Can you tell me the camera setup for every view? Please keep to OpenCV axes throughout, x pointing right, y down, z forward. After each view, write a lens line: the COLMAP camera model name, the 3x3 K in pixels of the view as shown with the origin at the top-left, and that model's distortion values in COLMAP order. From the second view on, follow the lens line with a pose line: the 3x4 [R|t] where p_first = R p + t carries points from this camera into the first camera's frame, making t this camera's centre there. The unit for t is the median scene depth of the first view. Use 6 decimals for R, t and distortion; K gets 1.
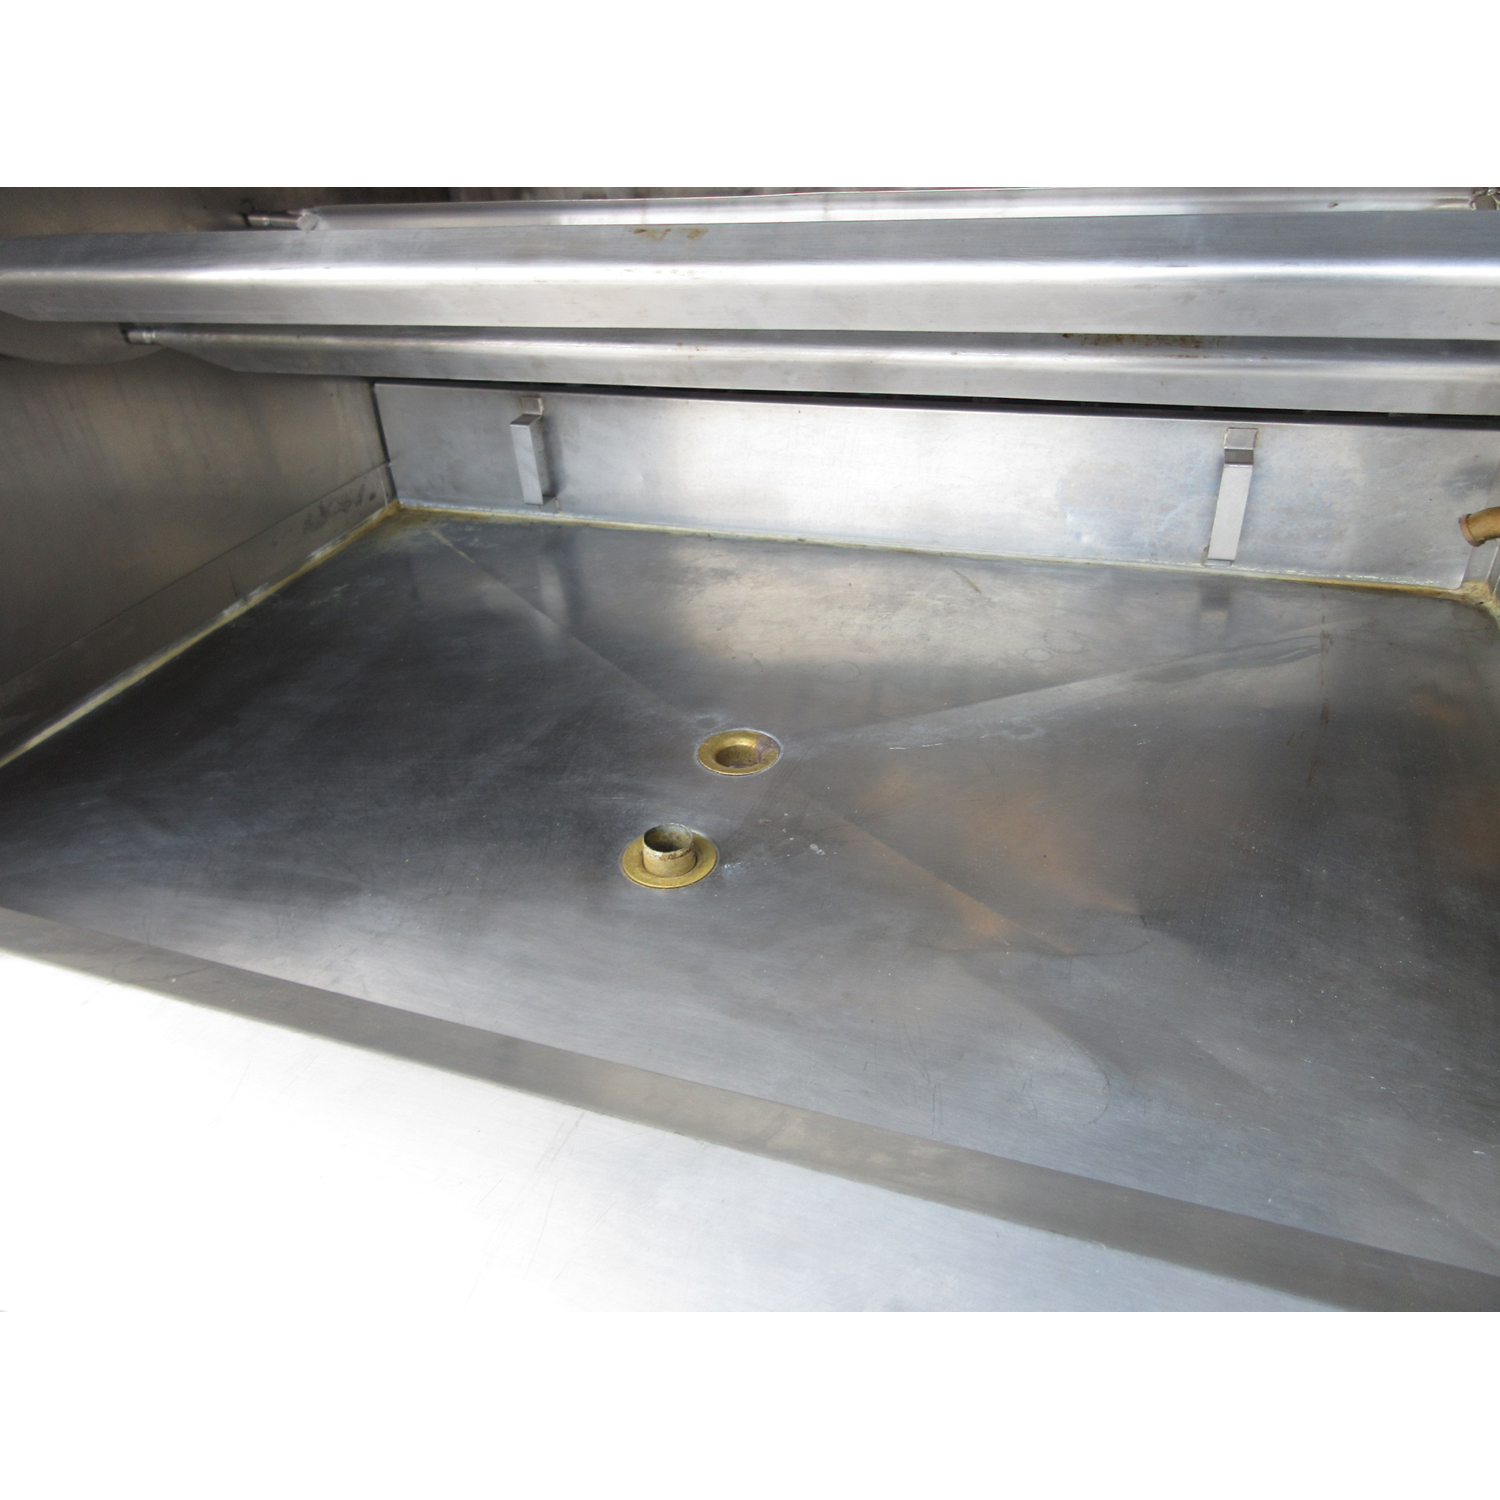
lens RADIAL K [[1099.5, 0, 737.5], [0, 1099.5, 750.8], [0, 0, 1]] dist [-0.027783, 0.037061]
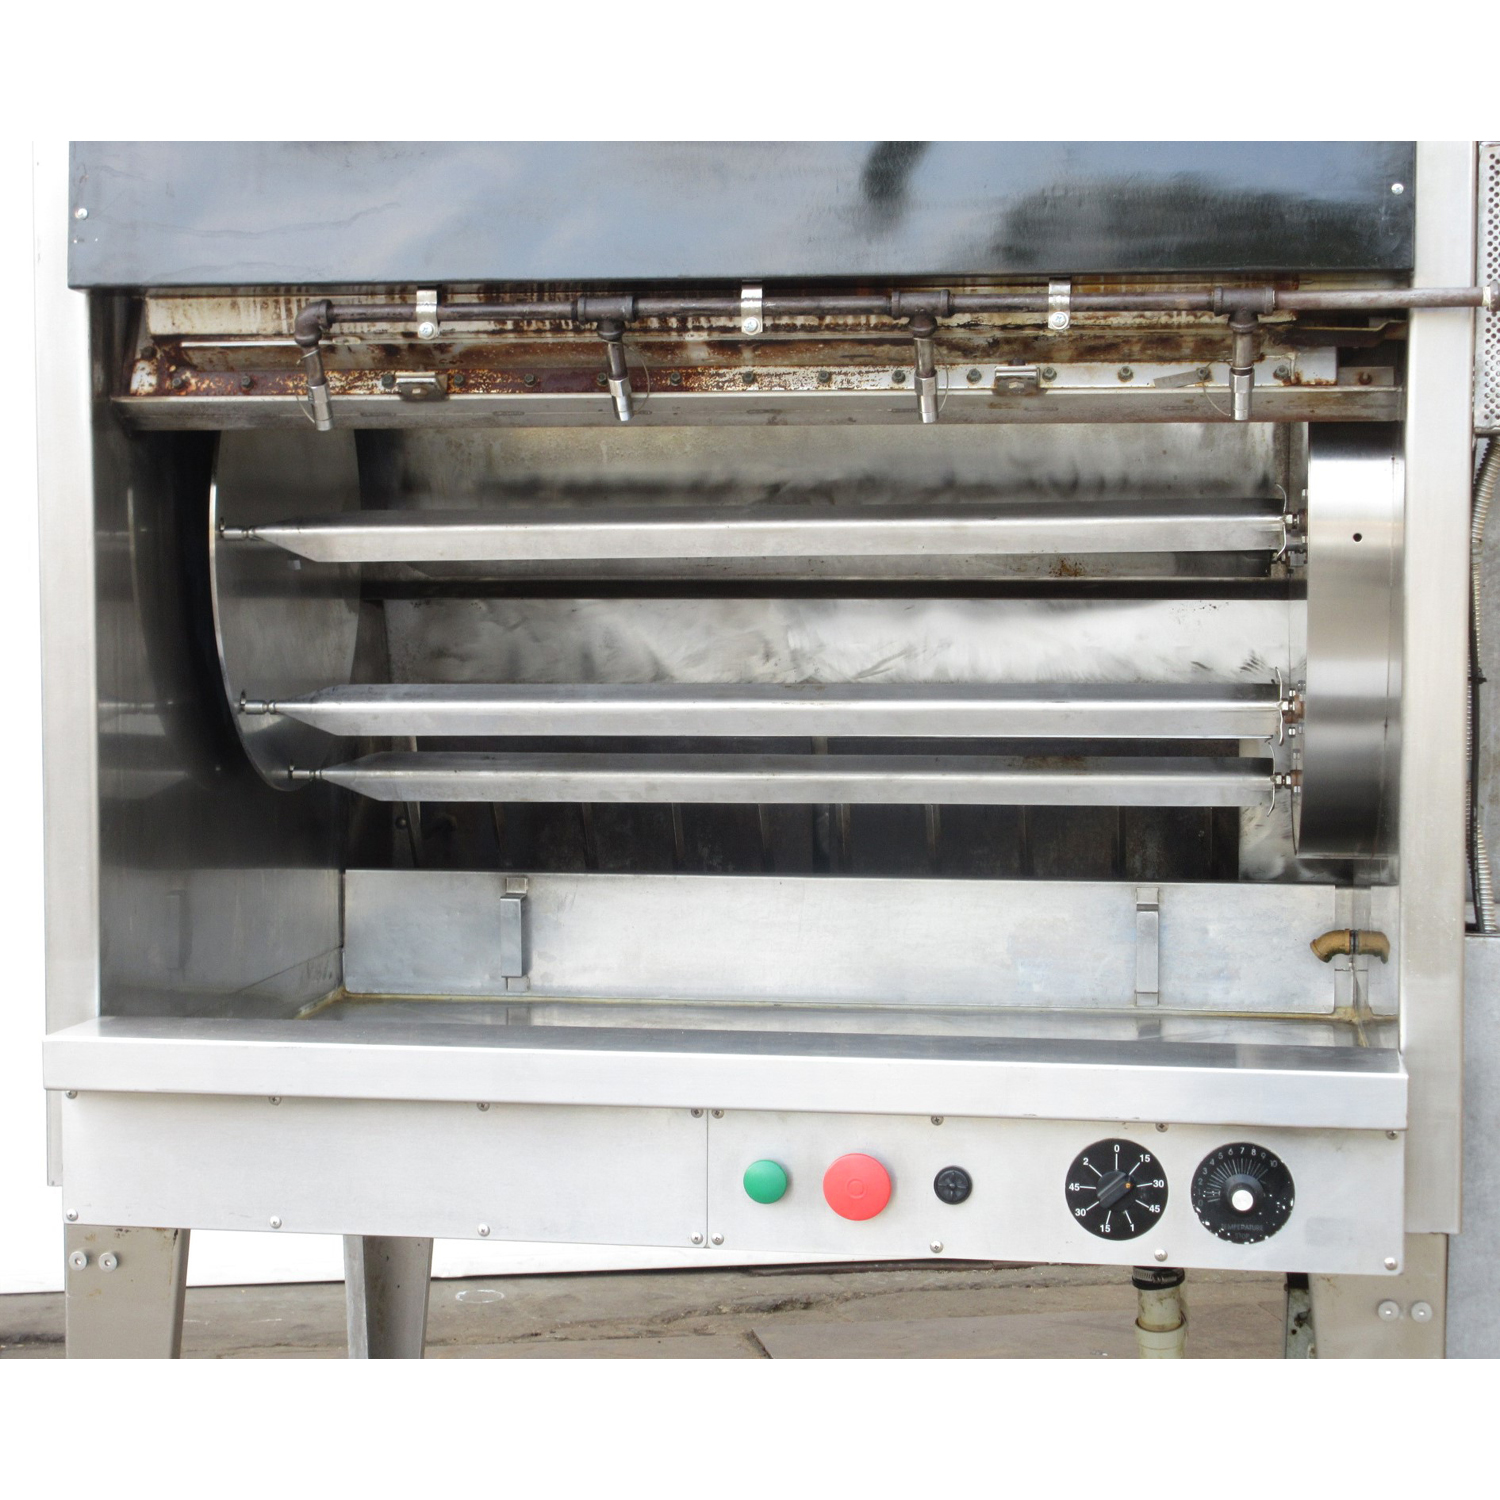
lens RADIAL K [[3171.0, 0, 516.6], [0, 3171.0, 752.5], [0, 0, 1]] dist [-0.145775, 0.639748]
pose [[0.989757, 0.047643, 0.134576, -0.605442], [0.027218, 0.862404, -0.505488, 1.119040], [-0.140142, 0.503973, 0.852274, -1.667234]]
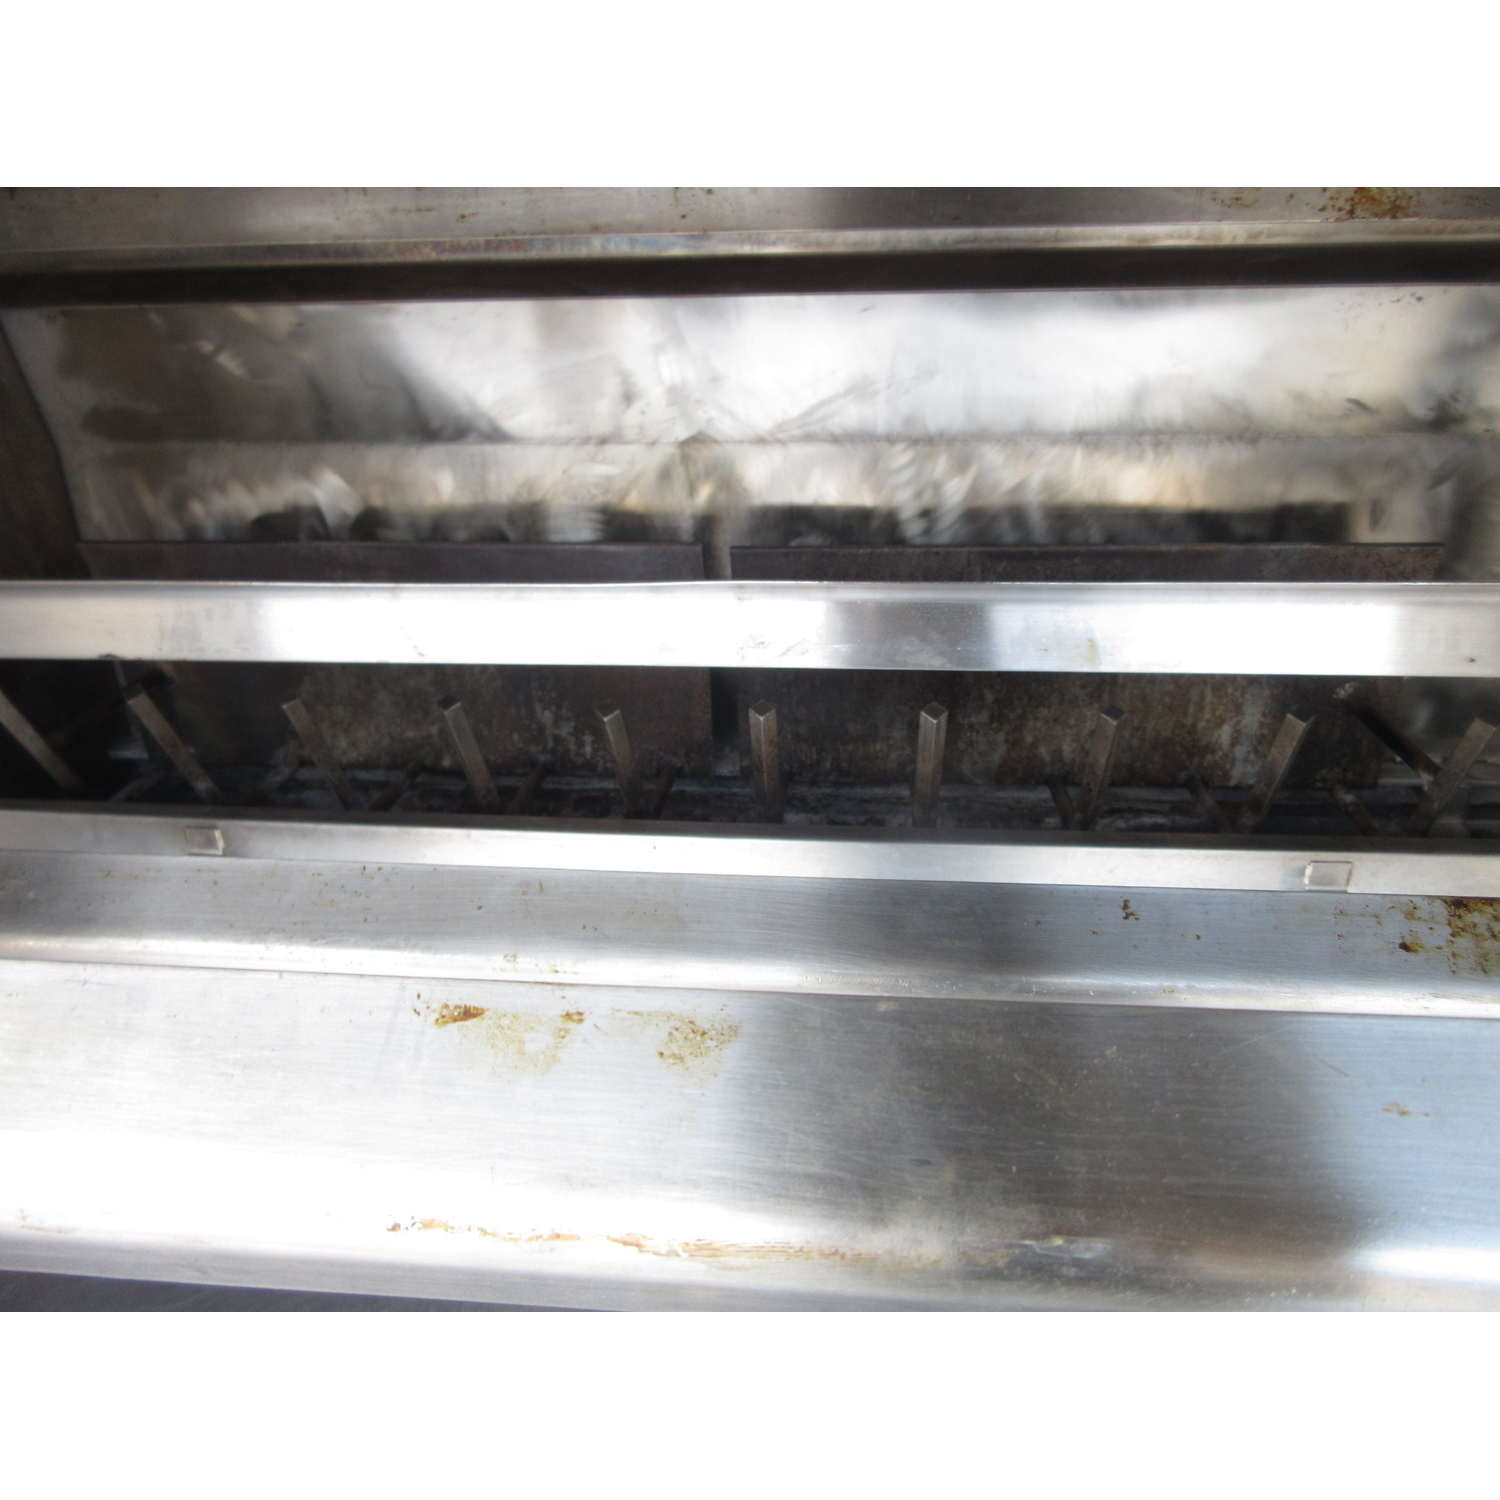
lens RADIAL K [[1099.5, 0, 737.5], [0, 1099.5, 750.8], [0, 0, 1]] dist [-0.027783, 0.037061]
pose [[0.970399, -0.058734, 0.234258, -0.038693], [0.101393, 0.979432, -0.174448, -0.227800], [-0.219193, 0.193036, 0.956395, 0.341462]]
